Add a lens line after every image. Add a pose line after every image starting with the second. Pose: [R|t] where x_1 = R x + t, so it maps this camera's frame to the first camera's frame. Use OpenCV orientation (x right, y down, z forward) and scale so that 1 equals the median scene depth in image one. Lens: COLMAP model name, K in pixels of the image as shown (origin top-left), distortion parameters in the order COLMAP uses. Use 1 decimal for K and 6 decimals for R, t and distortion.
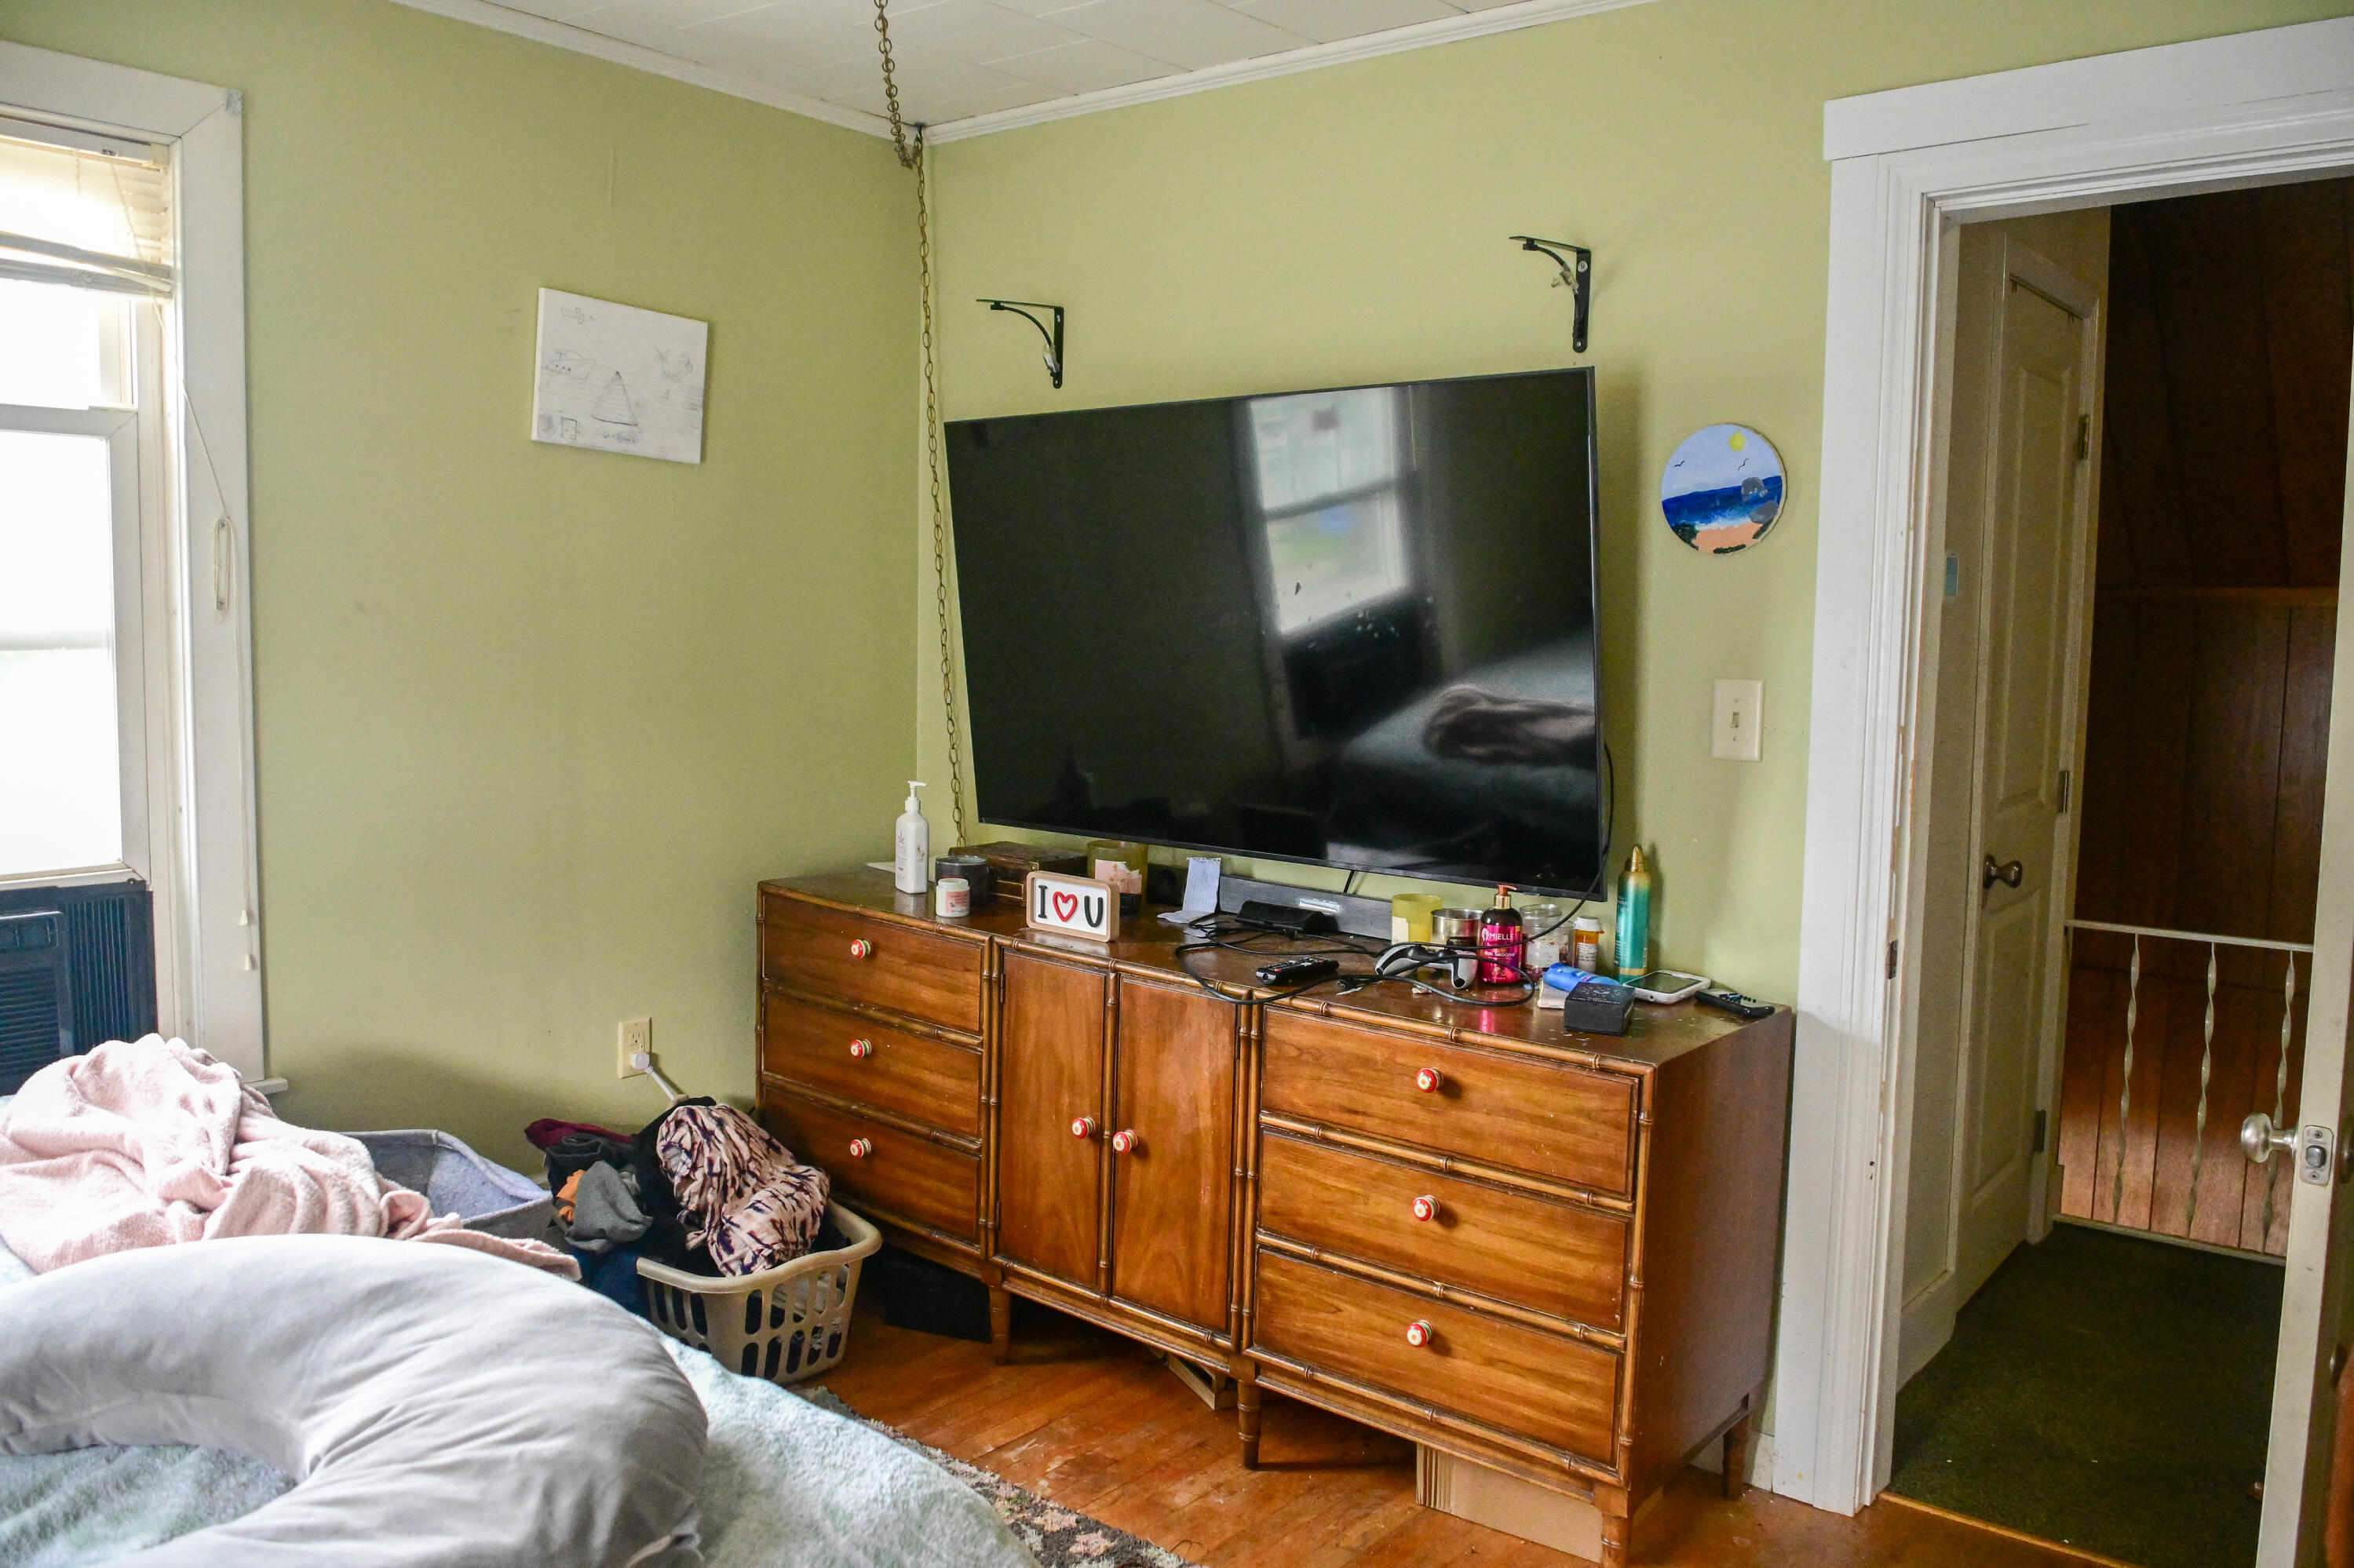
lens RADIAL K [[1826.6, 0, 1177.0], [0, 1826.6, 784.0], [0, 0, 1]] dist [-0.052704, 0.002766]
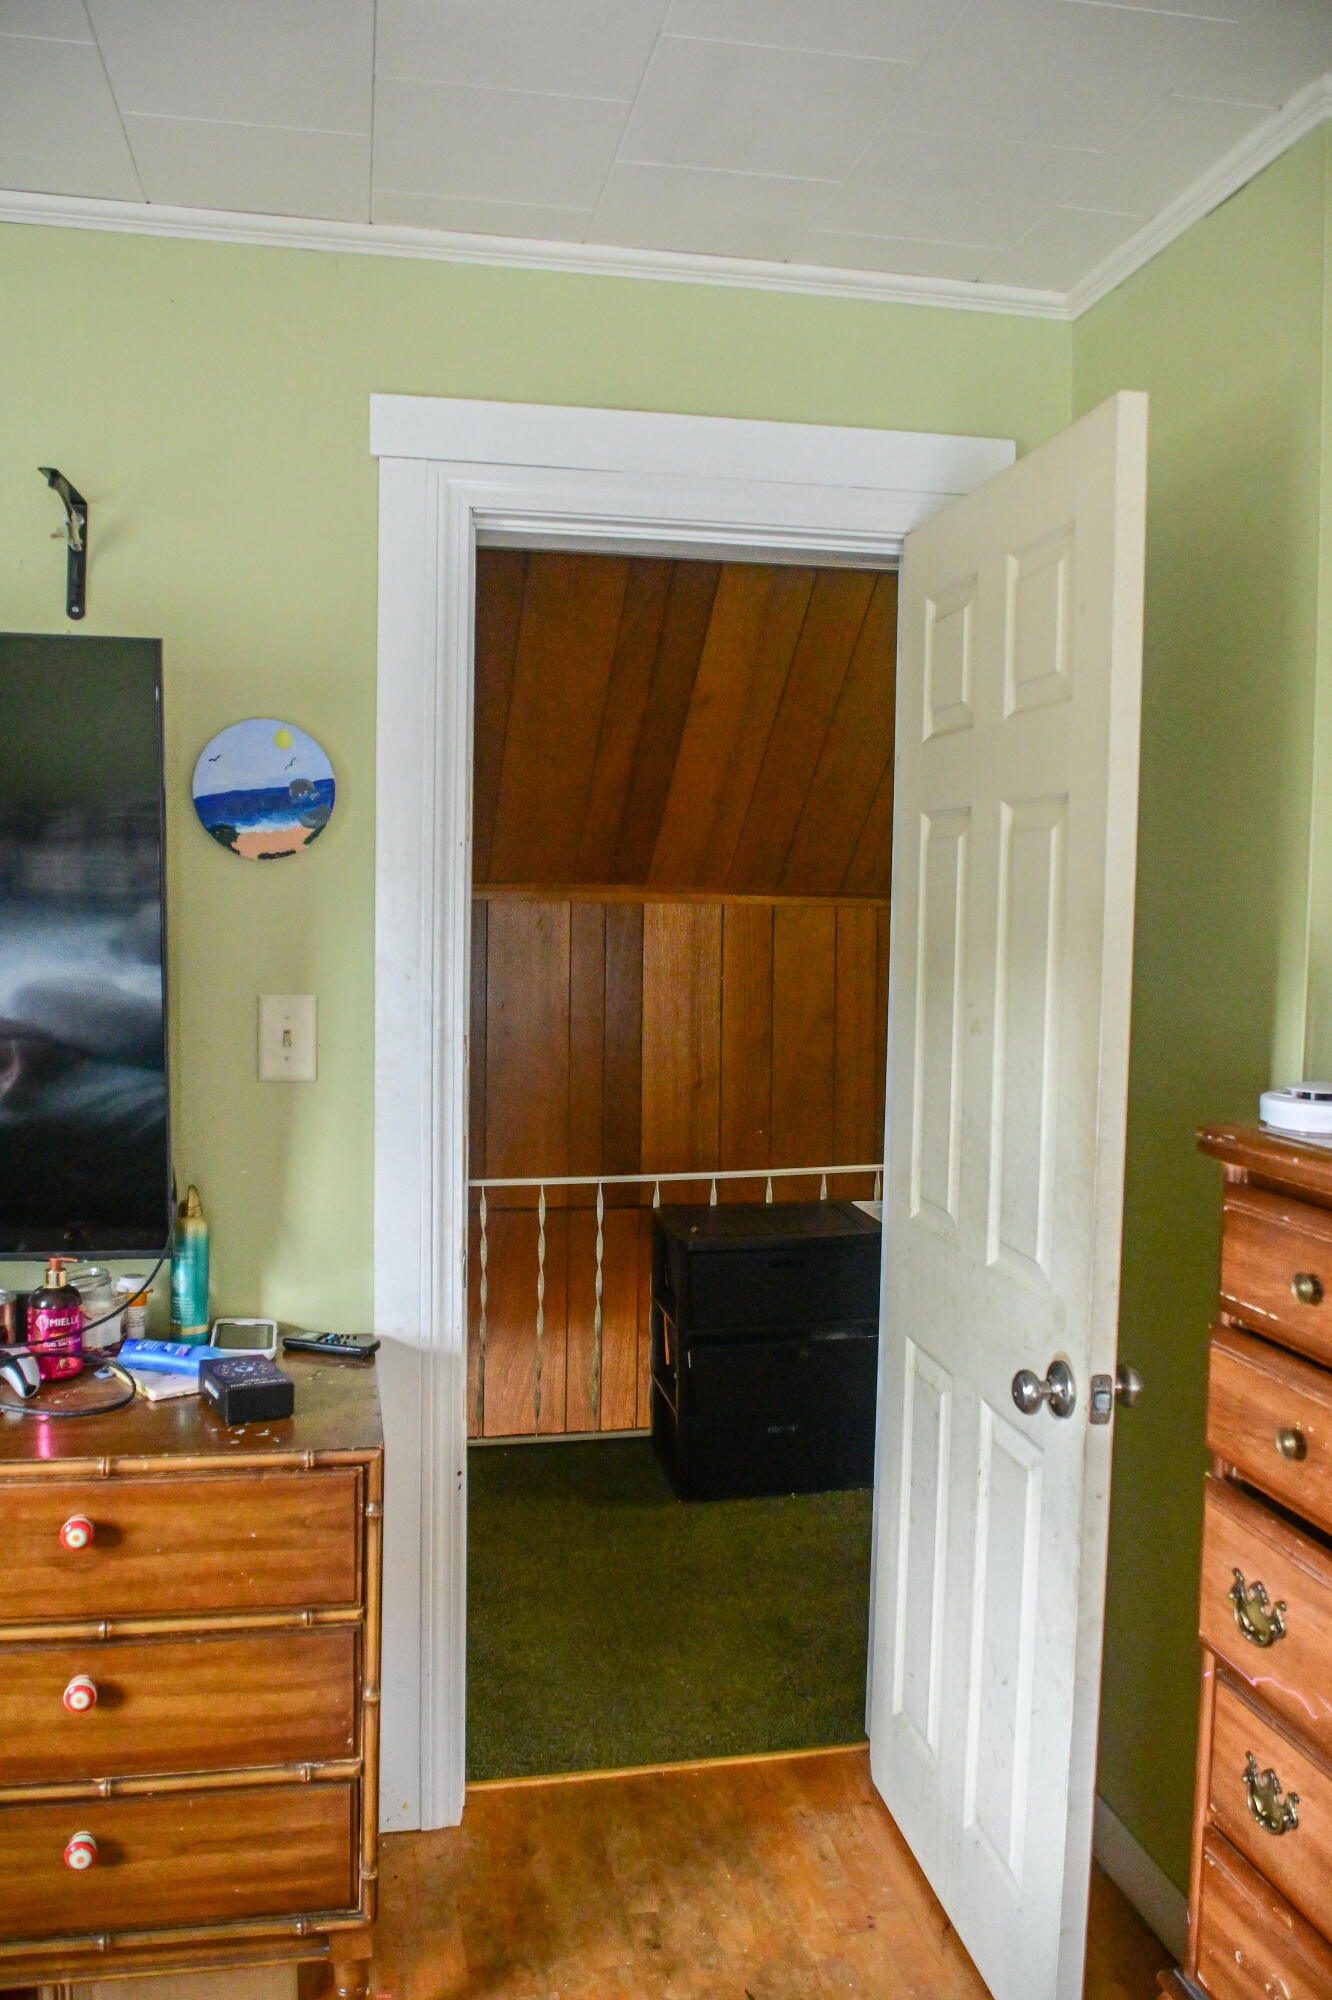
lens RADIAL K [[1552.1, 0, 666.0], [0, 1552.1, 1000.0], [0, 0, 1]] dist [-0.052704, 0.002766]
pose [[0.618307, -0.052175, 0.784203, -0.207178], [0.066729, 0.997676, 0.013766, -0.056976], [-0.783099, 0.043817, 0.620352, 0.386257]]
